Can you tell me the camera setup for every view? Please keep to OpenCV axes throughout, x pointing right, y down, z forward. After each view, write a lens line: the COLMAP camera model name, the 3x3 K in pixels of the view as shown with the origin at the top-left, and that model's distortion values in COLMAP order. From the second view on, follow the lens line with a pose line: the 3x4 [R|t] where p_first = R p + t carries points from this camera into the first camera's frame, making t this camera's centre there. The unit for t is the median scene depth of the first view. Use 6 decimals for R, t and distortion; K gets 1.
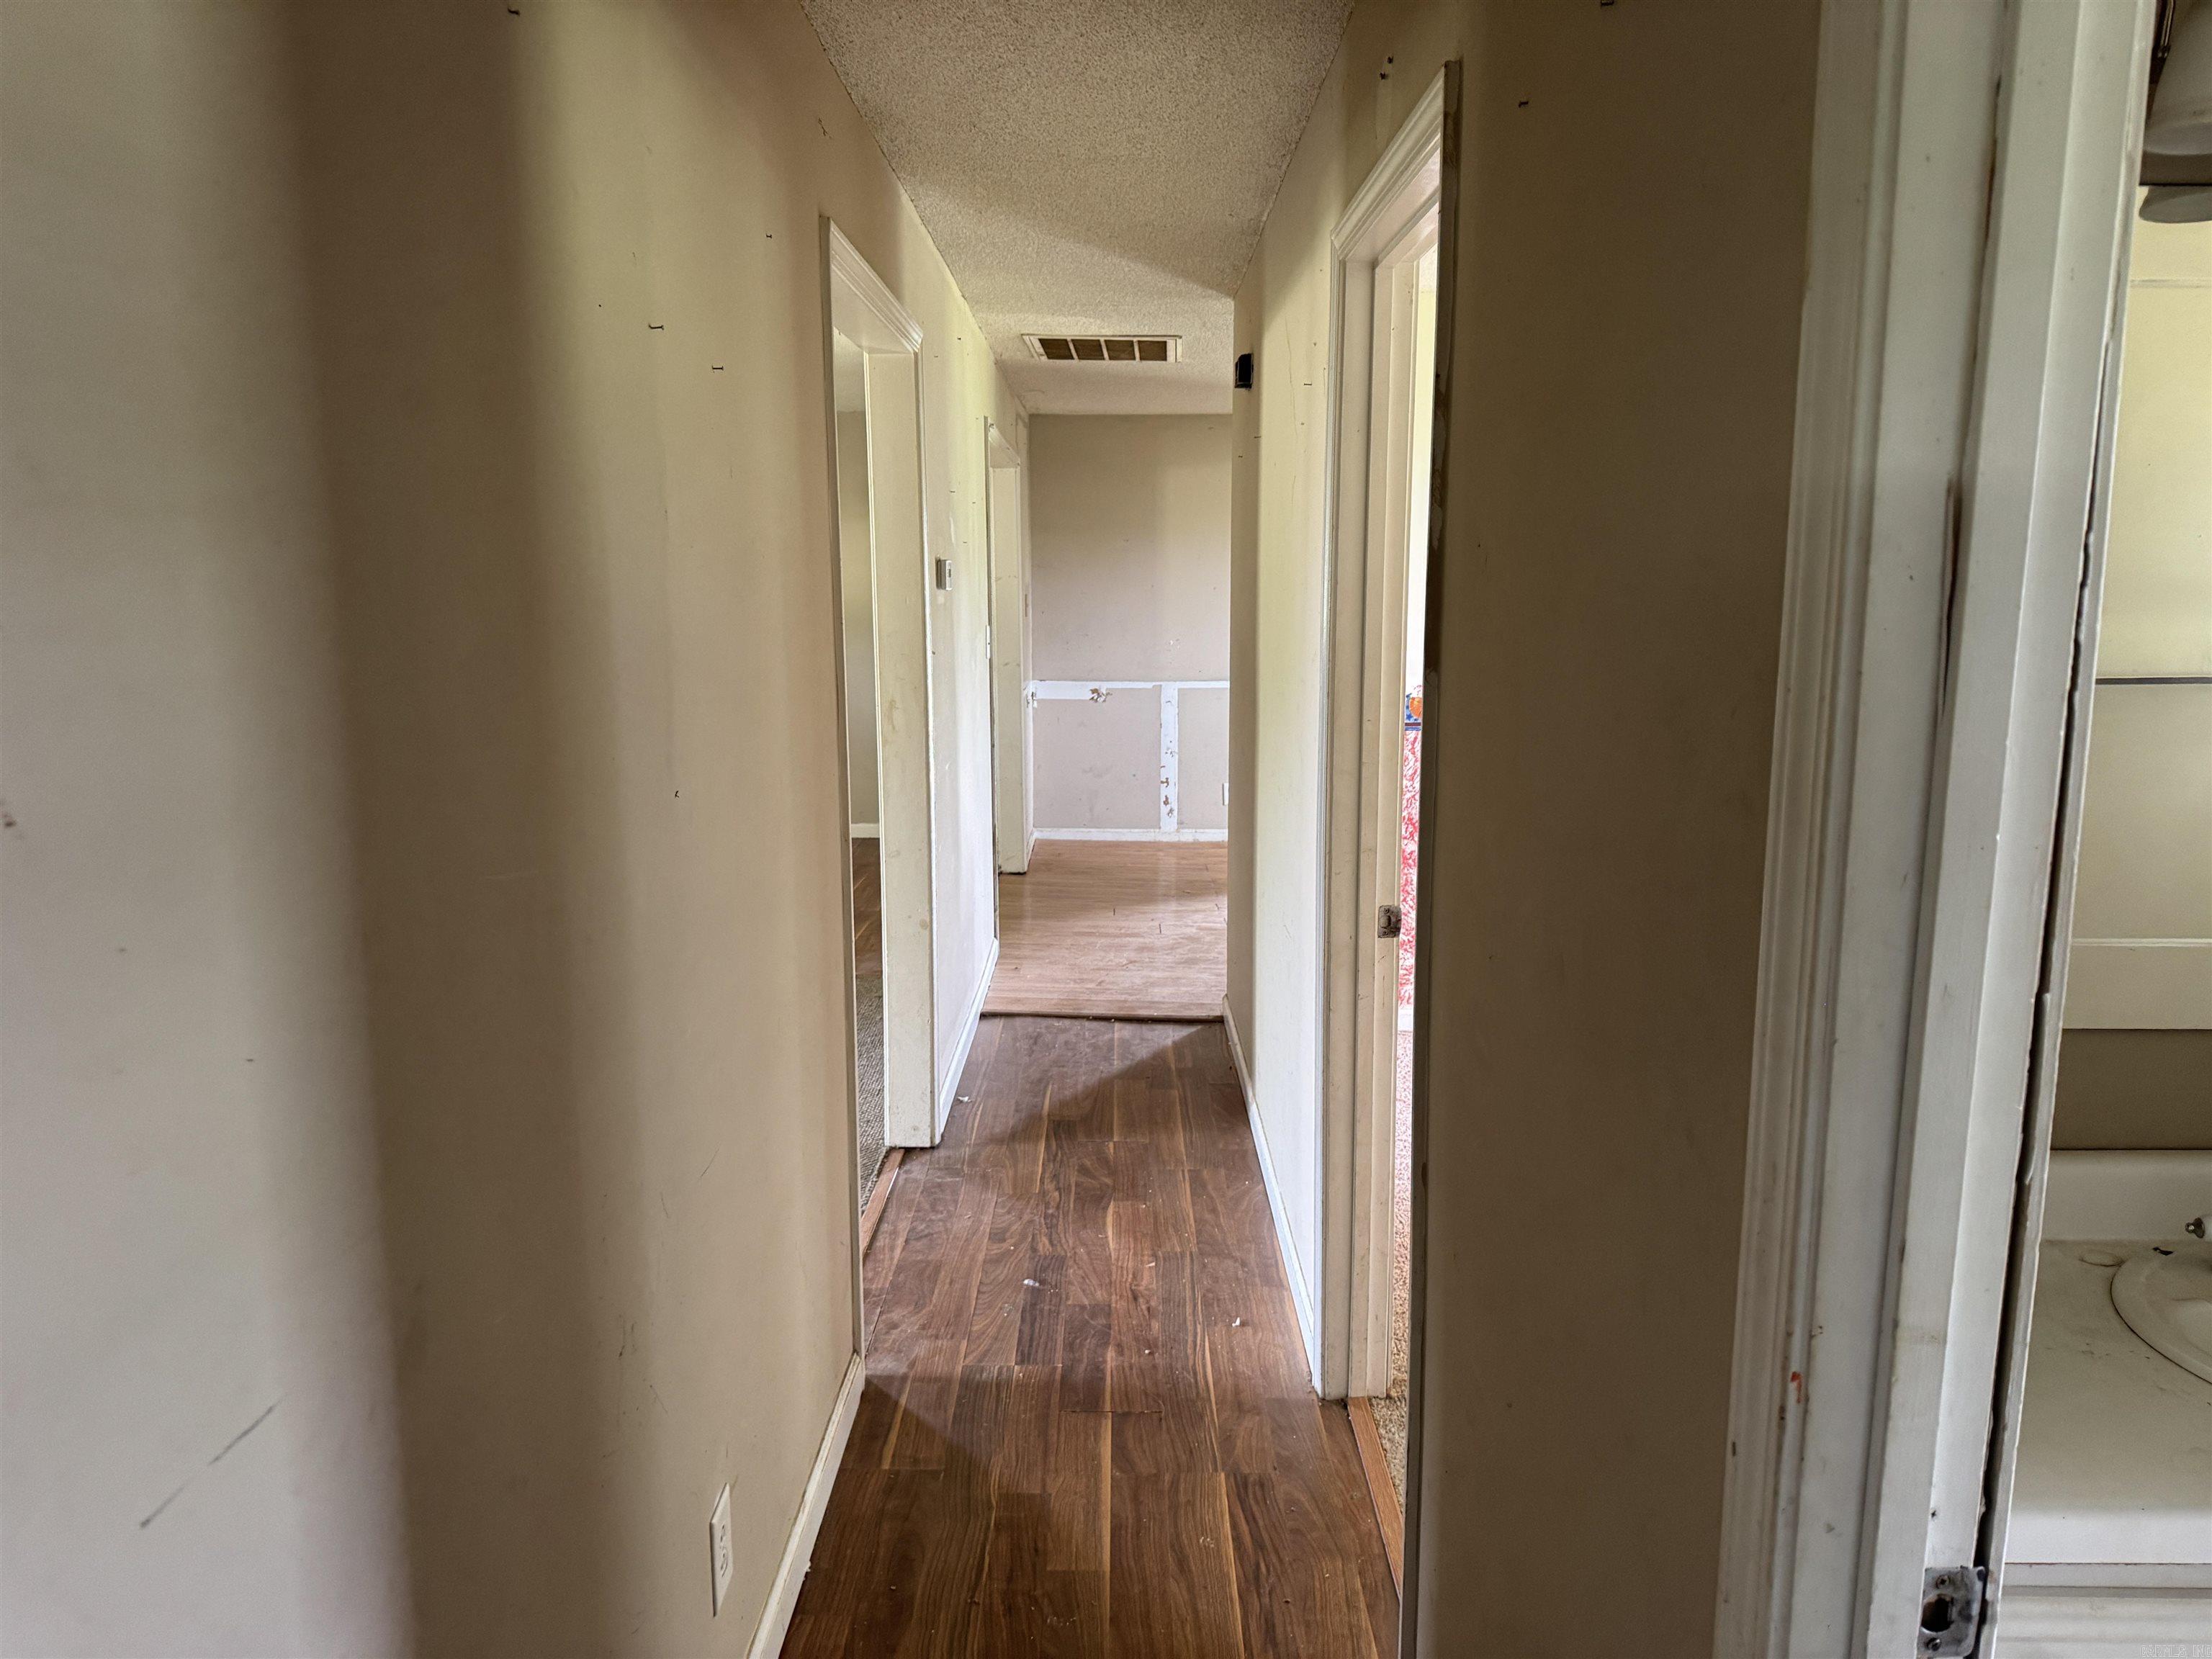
lens RADIAL K [[1526.3, 0, 1106.0], [0, 1526.3, 829.5], [0, 0, 1]] dist [0.008077, -0.003094]
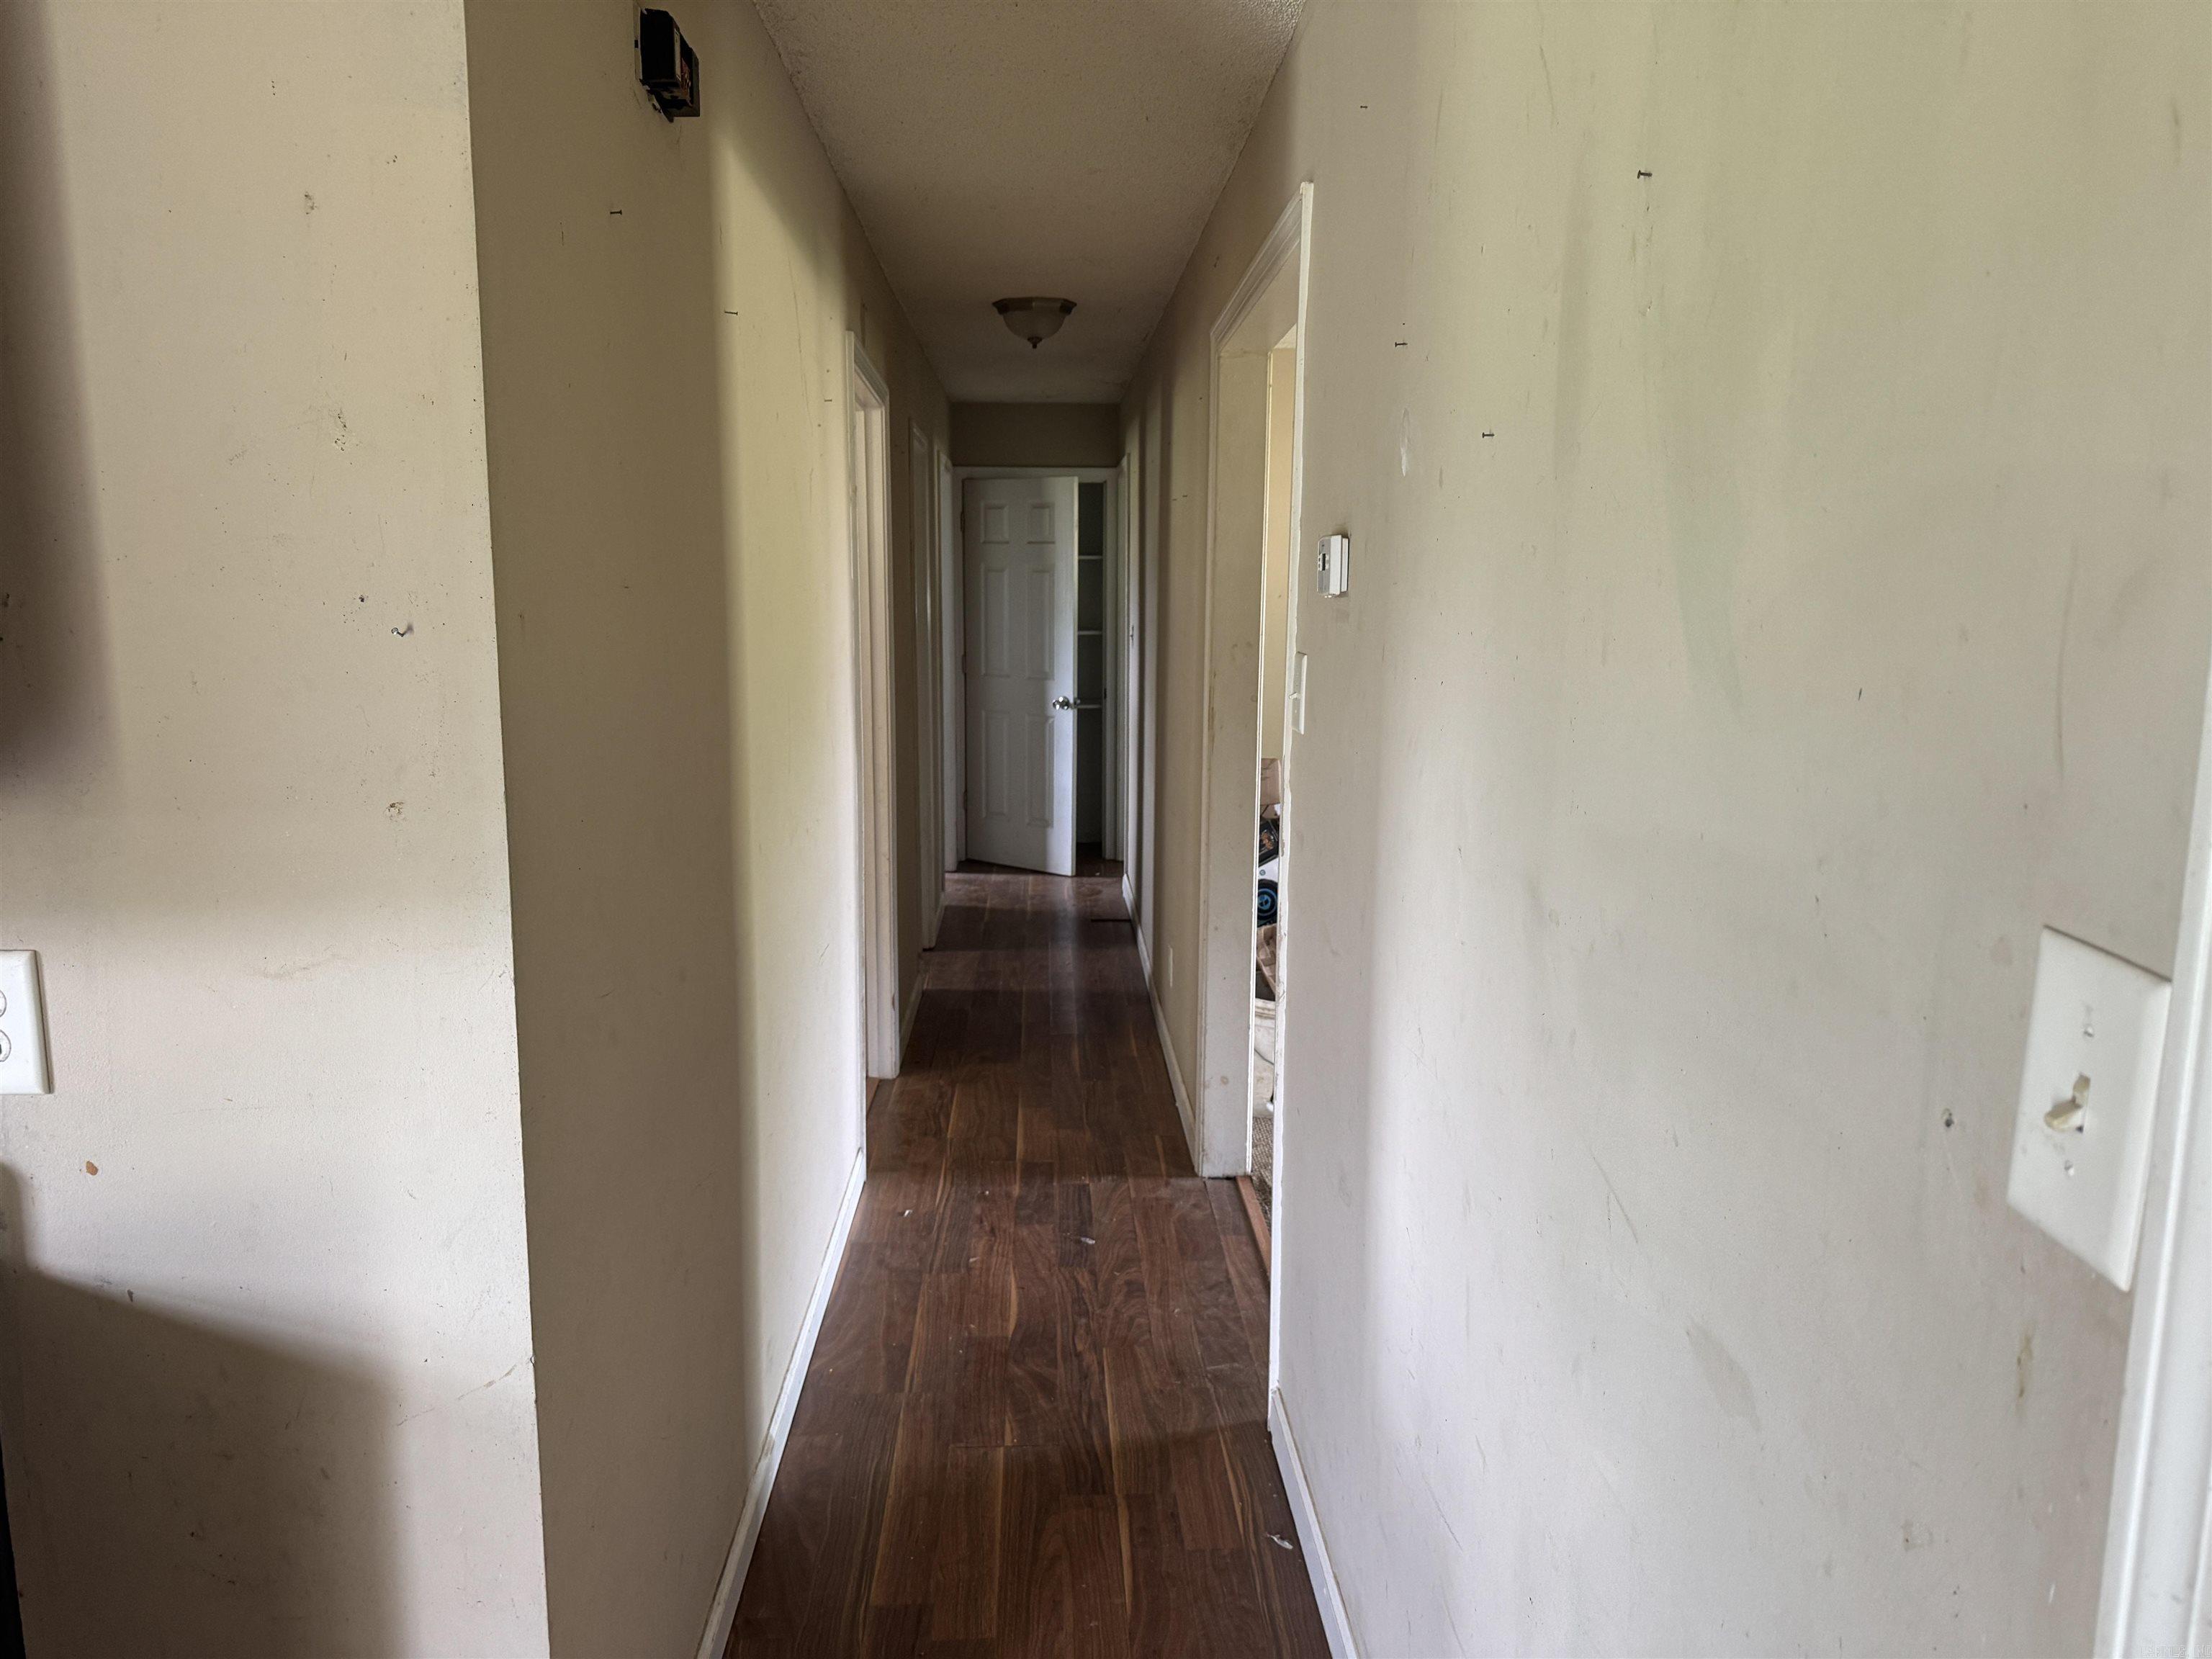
lens RADIAL K [[1526.3, 0, 1106.0], [0, 1526.3, 829.5], [0, 0, 1]] dist [0.008077, -0.003094]
pose [[-0.998677, 0.001503, -0.051397, -0.006170], [-0.014218, 0.952530, 0.304113, -0.289202], [0.049415, 0.304441, -0.951249, 1.846066]]
